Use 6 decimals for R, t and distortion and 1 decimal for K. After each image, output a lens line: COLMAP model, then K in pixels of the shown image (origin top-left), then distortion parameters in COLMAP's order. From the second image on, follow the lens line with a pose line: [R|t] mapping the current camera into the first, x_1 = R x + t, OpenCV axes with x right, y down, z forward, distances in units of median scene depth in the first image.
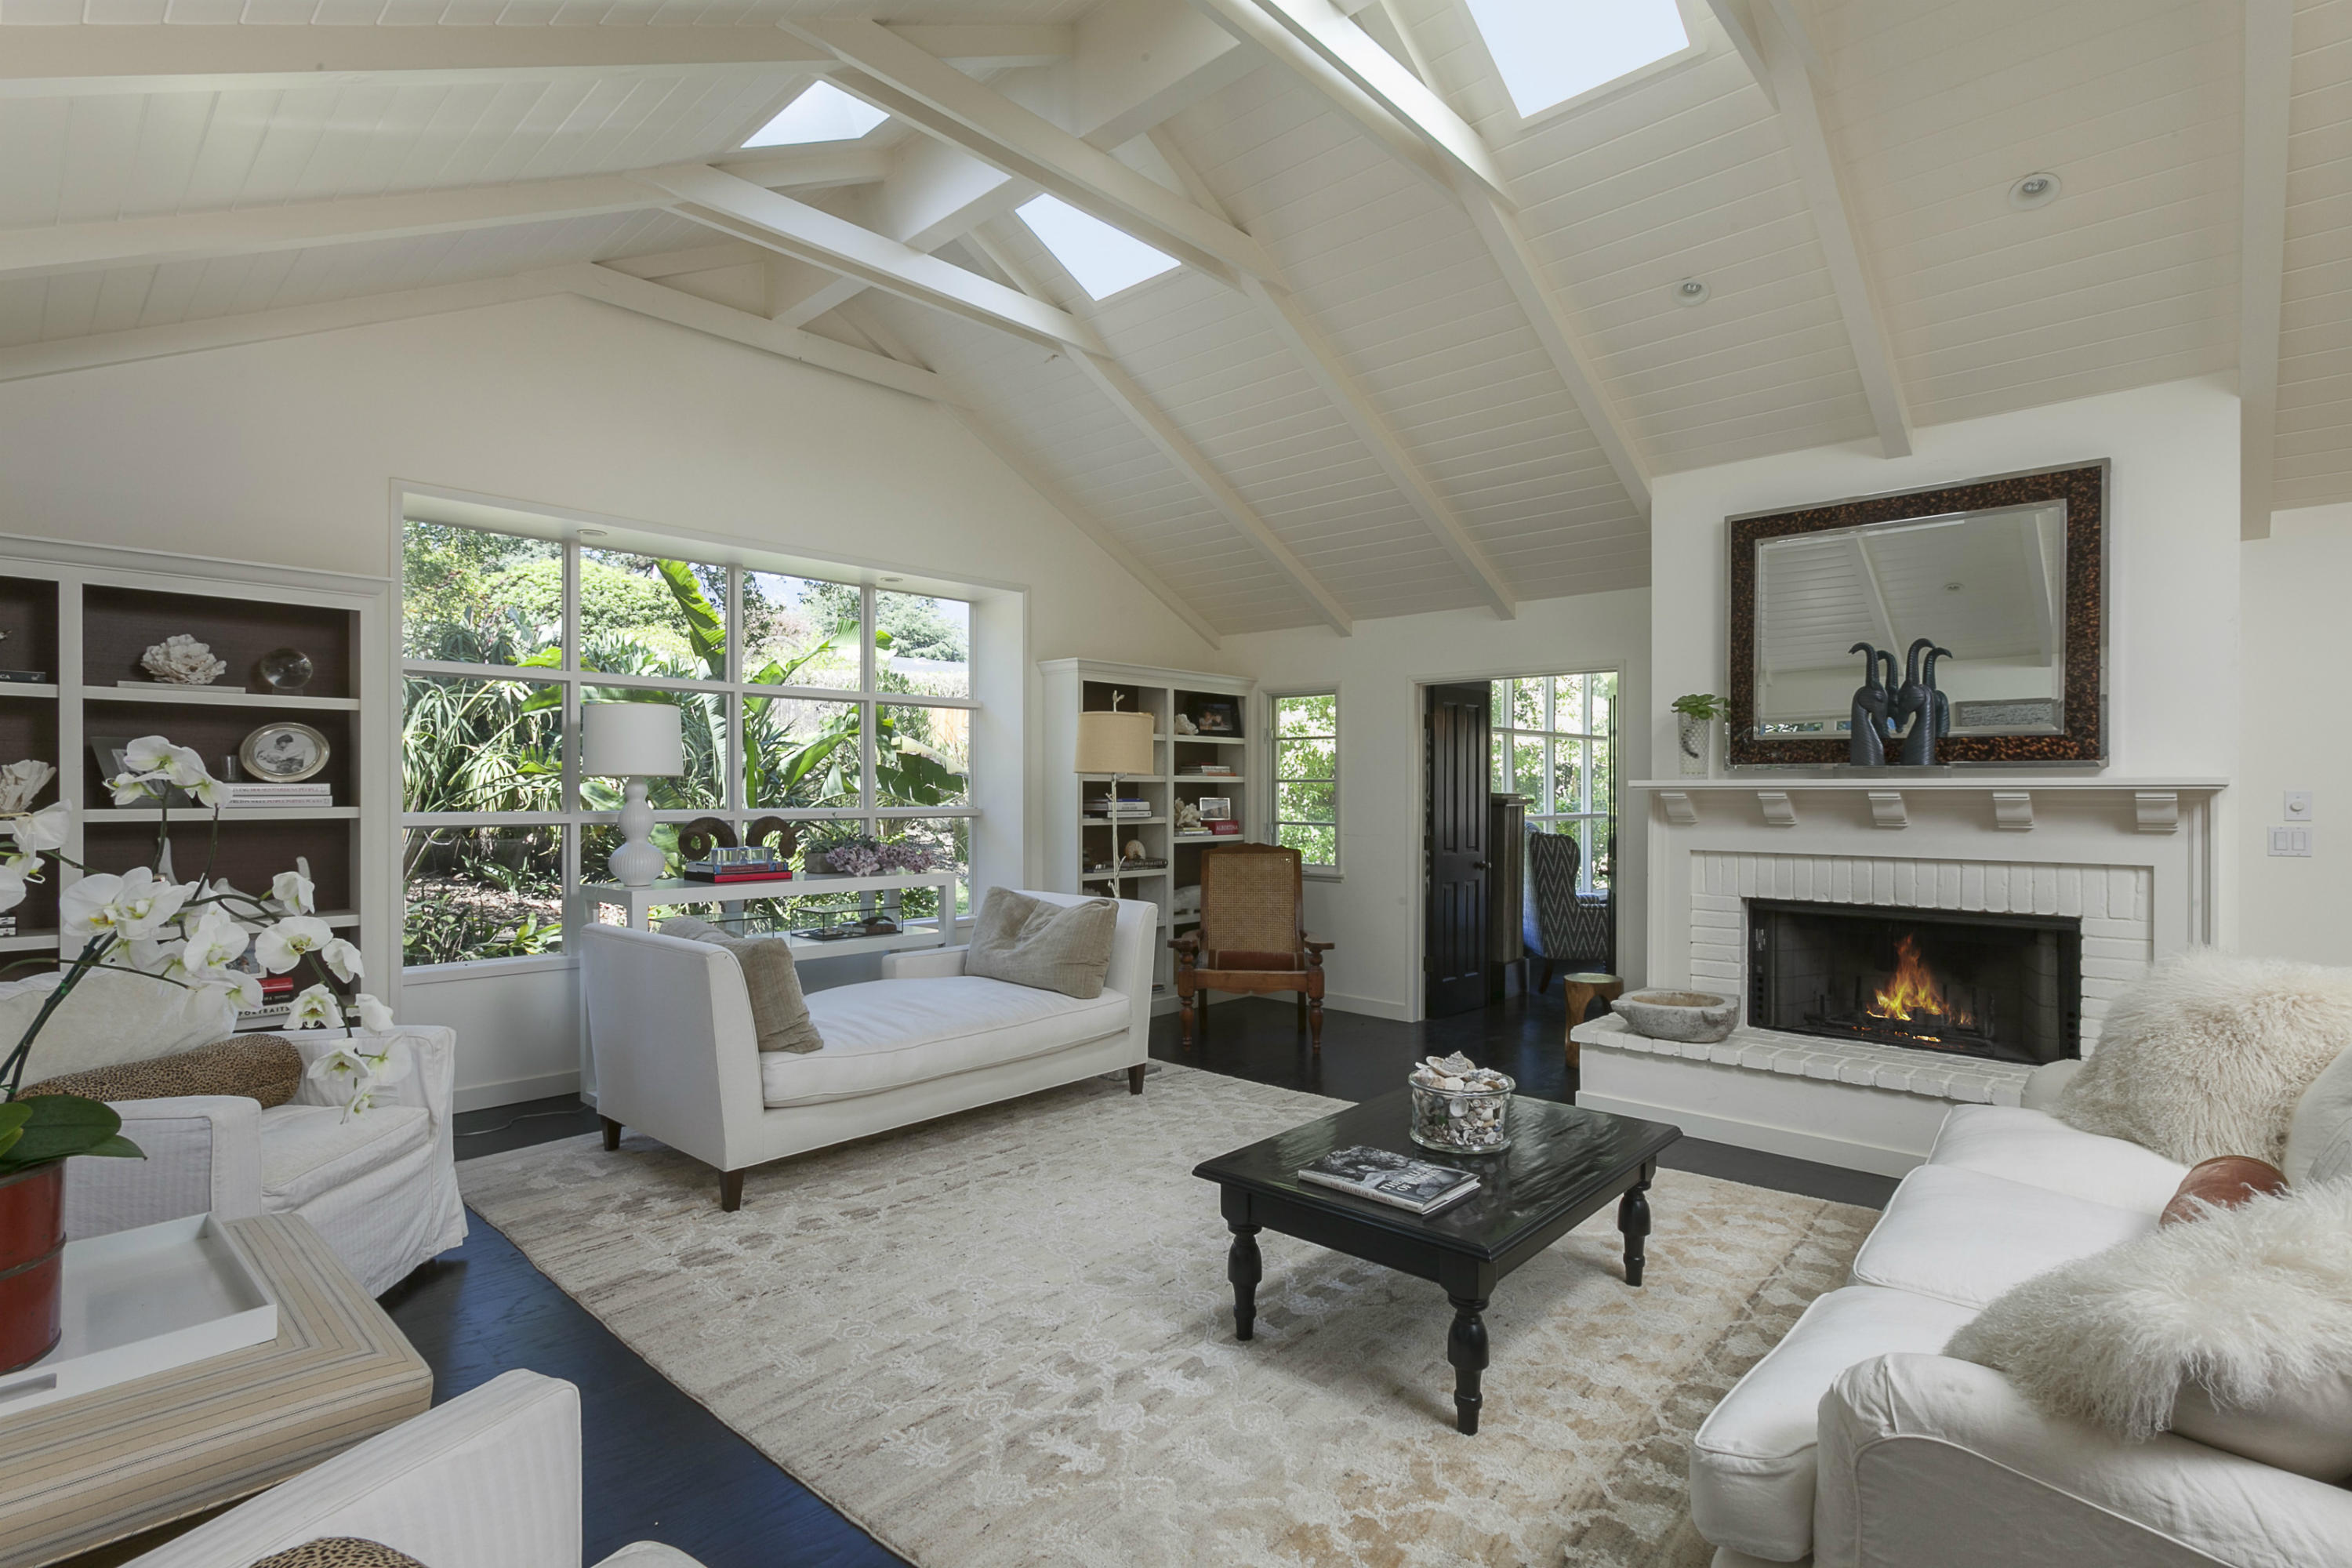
lens RADIAL K [[1120.5, 0, 1173.2], [0, 1120.5, 789.2], [0, 0, 1]] dist [-0.001526, -0.000093]
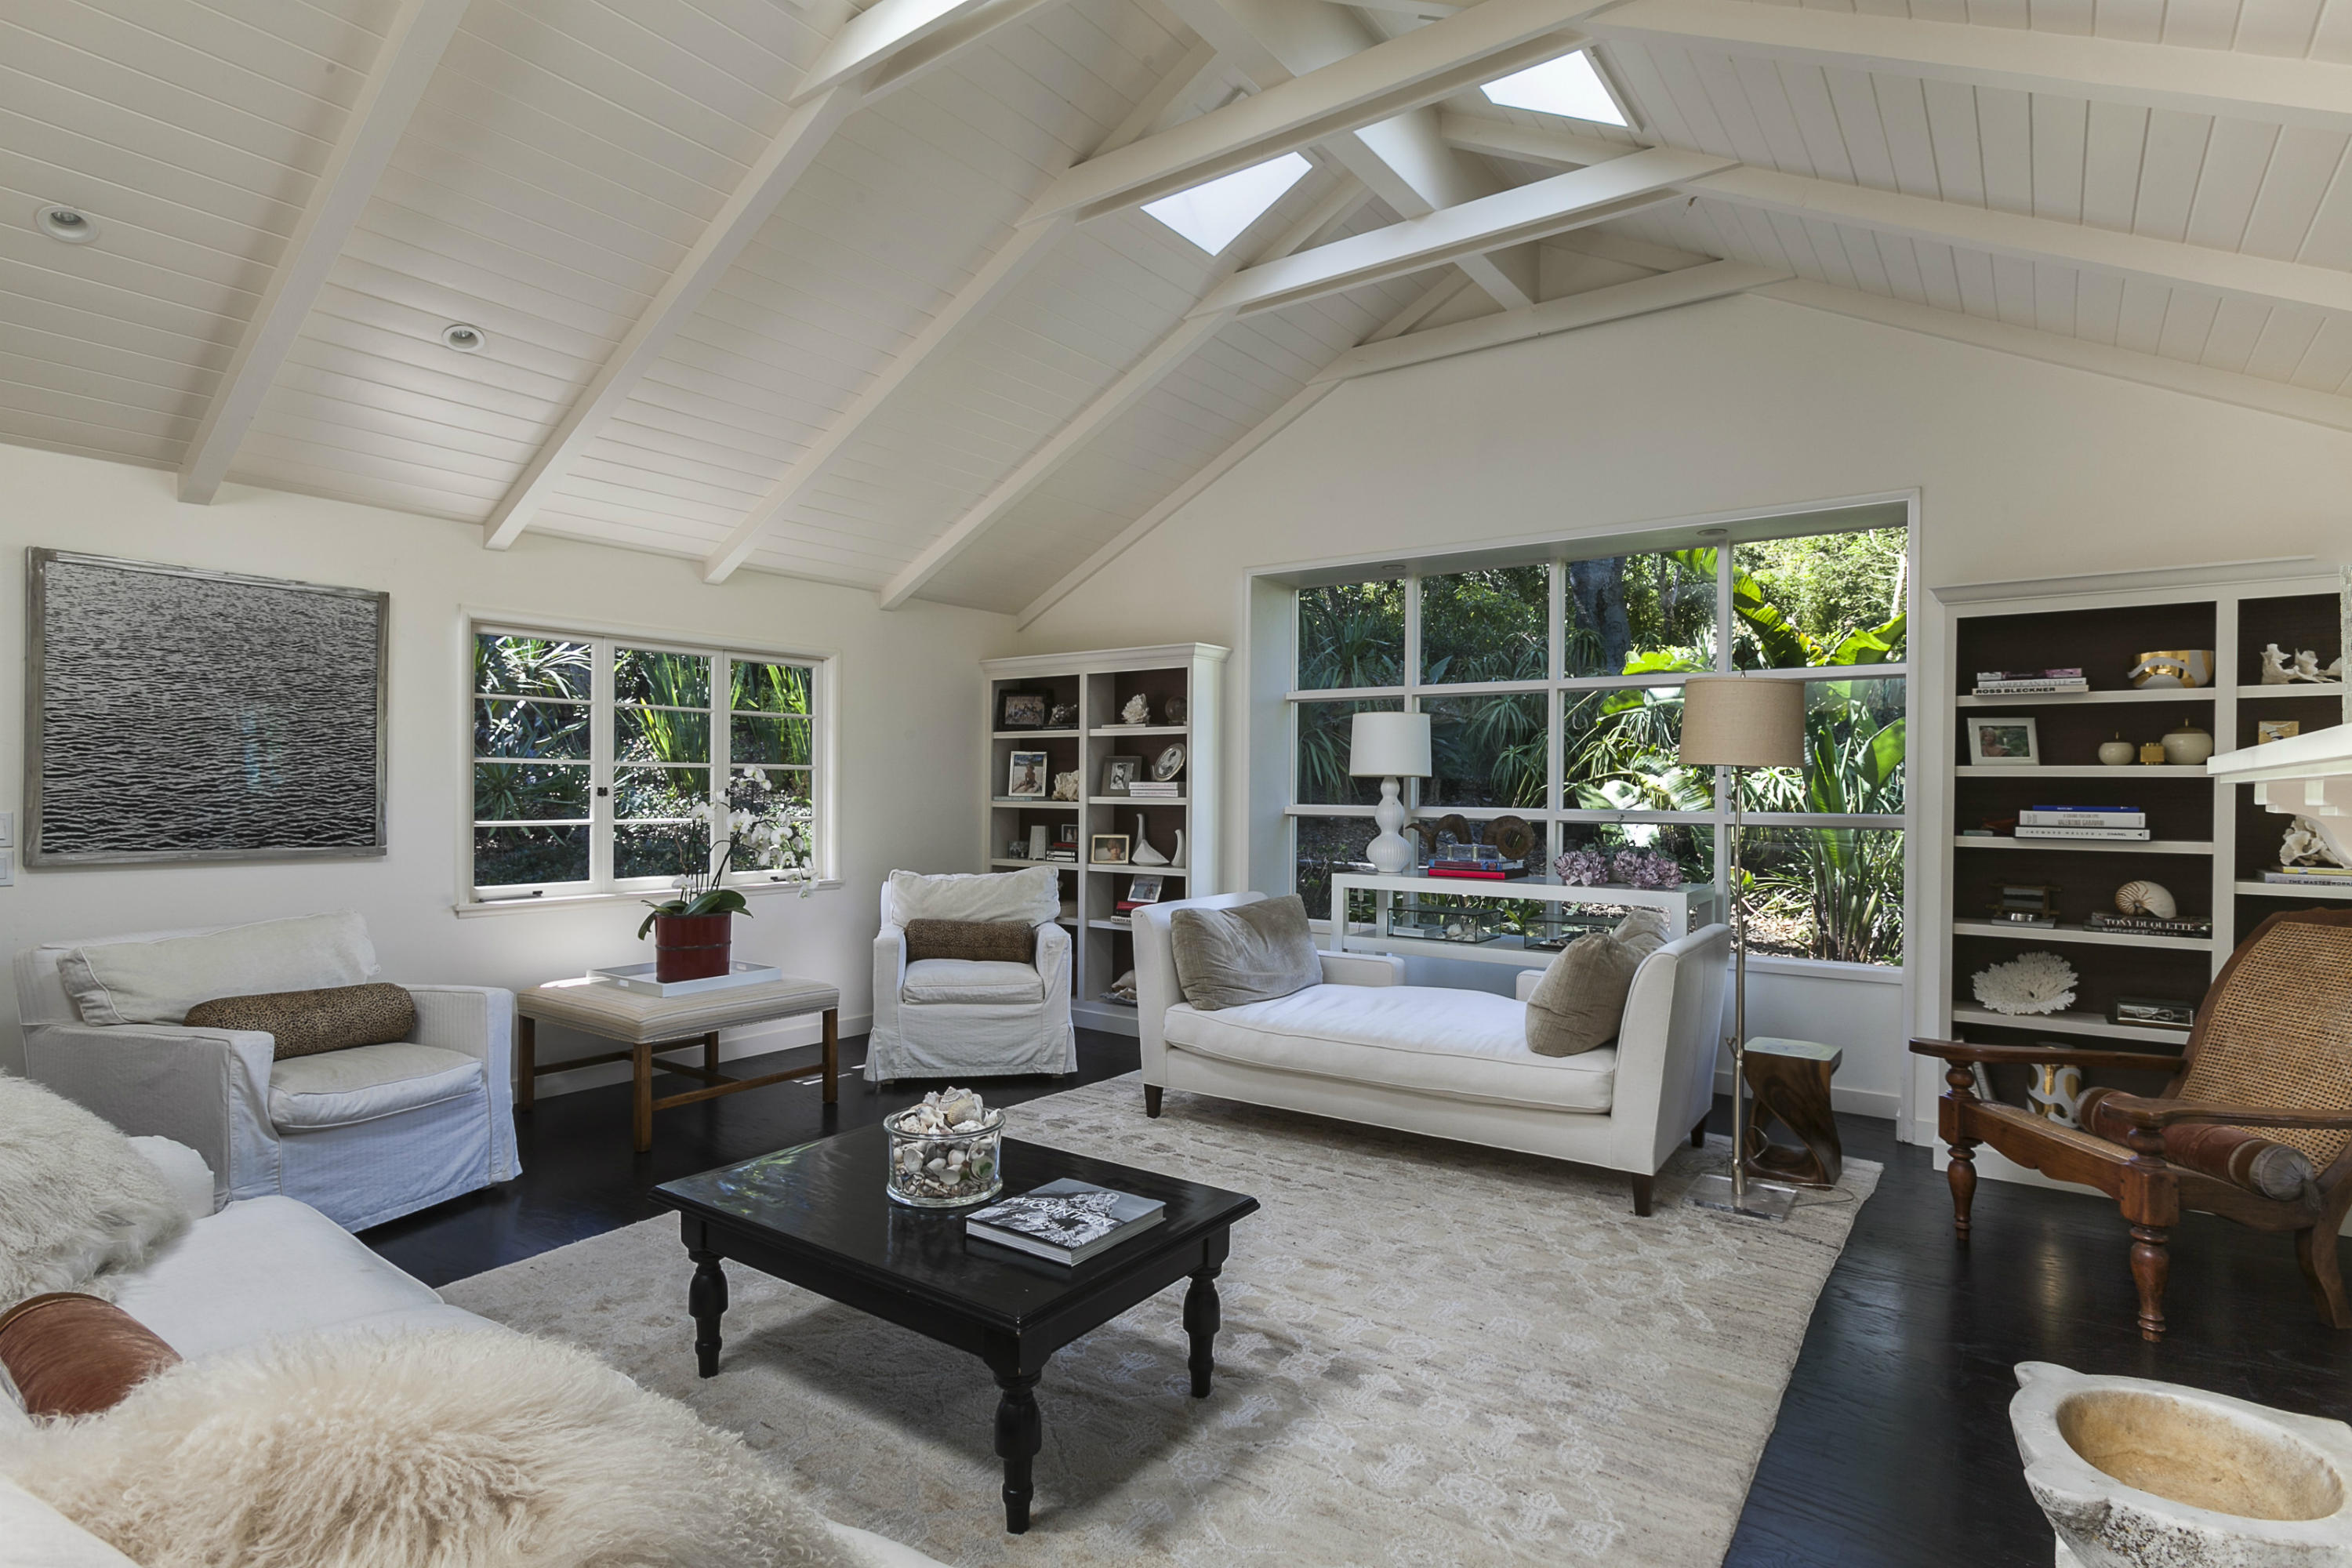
lens RADIAL K [[1212.8, 0, 1172.8], [0, 1212.8, 785.7], [0, 0, 1]] dist [0.002615, 0.000165]
pose [[0.124227, 0.003014, -0.992249, 0.823939], [-0.001634, 0.999995, 0.002833, -0.004740], [0.992252, 0.001269, 0.124232, 0.714443]]
